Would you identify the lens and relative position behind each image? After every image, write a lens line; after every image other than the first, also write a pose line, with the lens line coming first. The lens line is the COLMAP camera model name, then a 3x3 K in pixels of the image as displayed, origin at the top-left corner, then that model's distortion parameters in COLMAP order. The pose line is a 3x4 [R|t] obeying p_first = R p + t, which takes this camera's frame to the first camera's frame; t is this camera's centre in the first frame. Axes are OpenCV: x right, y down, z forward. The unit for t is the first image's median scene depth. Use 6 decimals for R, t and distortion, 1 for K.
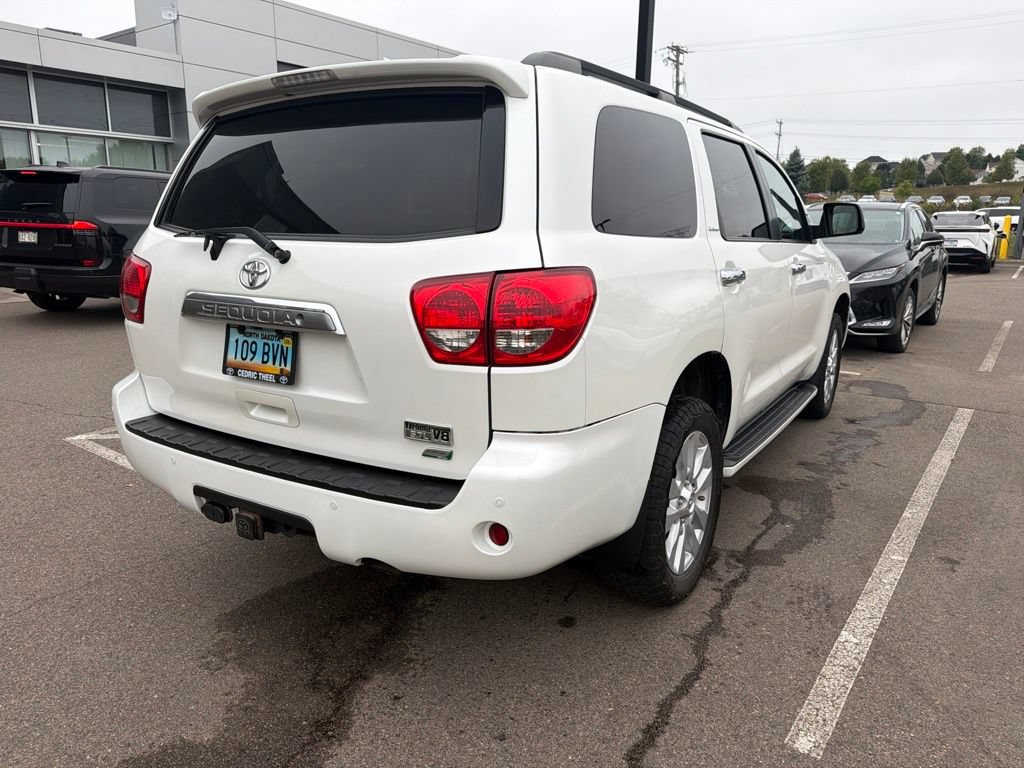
lens RADIAL K [[726.3, 0, 520.4], [0, 726.3, 388.0], [0, 0, 1]] dist [0.017386, -0.022192]
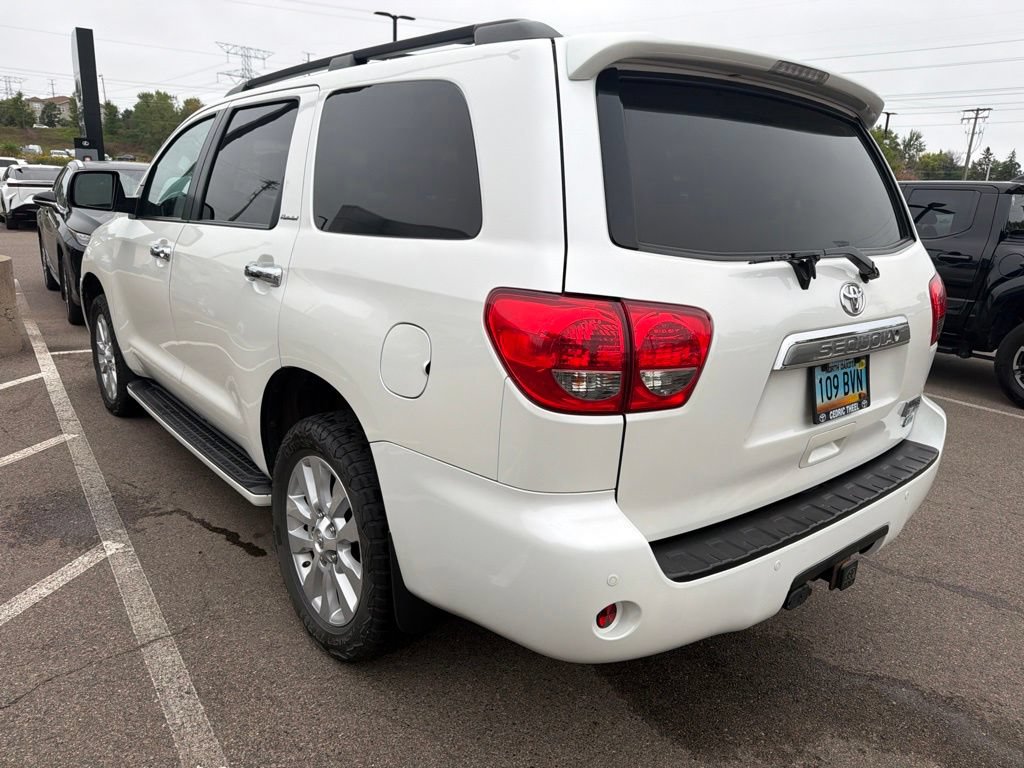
lens RADIAL K [[726.3, 0, 520.2], [0, 726.3, 381.9], [0, 0, 1]] dist [0.017386, -0.022192]
pose [[0.314617, -0.233052, 0.920165, -1.263853], [0.178286, 0.966648, 0.183866, -0.278202], [-0.932325, 0.106205, 0.345673, 1.022714]]
